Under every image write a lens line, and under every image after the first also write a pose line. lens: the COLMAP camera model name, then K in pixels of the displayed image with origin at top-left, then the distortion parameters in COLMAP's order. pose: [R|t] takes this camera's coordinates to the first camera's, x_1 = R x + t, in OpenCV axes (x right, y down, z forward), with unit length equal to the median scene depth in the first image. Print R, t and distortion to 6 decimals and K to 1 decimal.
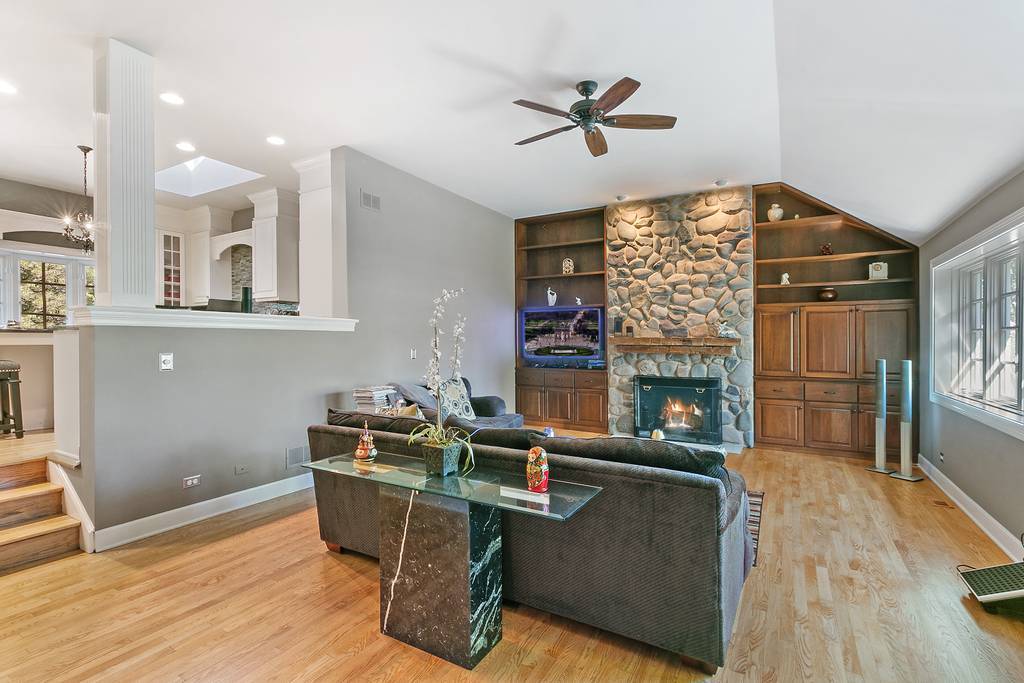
lens RADIAL K [[482.8, 0, 512.5], [0, 482.8, 342.2], [0, 0, 1]] dist [0.001843, 0.000415]
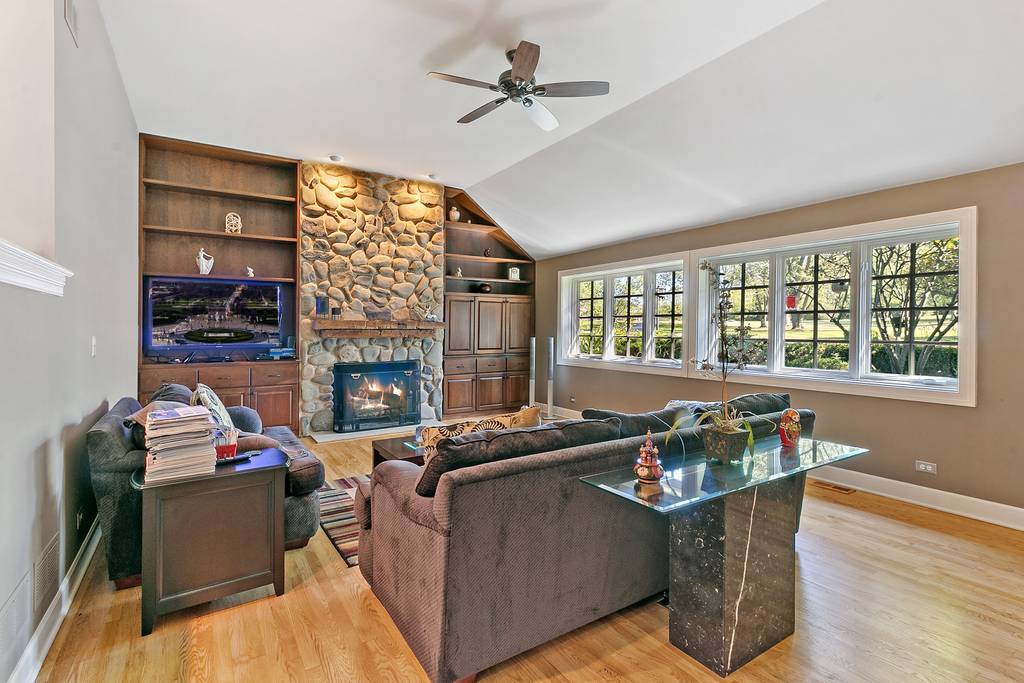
lens RADIAL K [[482.8, 0, 511.8], [0, 482.8, 331.3], [0, 0, 1]] dist [0.001843, 0.000415]
pose [[0.454361, -0.007459, 0.890787, -0.400369], [0.005138, 0.999970, 0.005753, 0.006850], [-0.890803, 0.001963, 0.454385, 0.324884]]
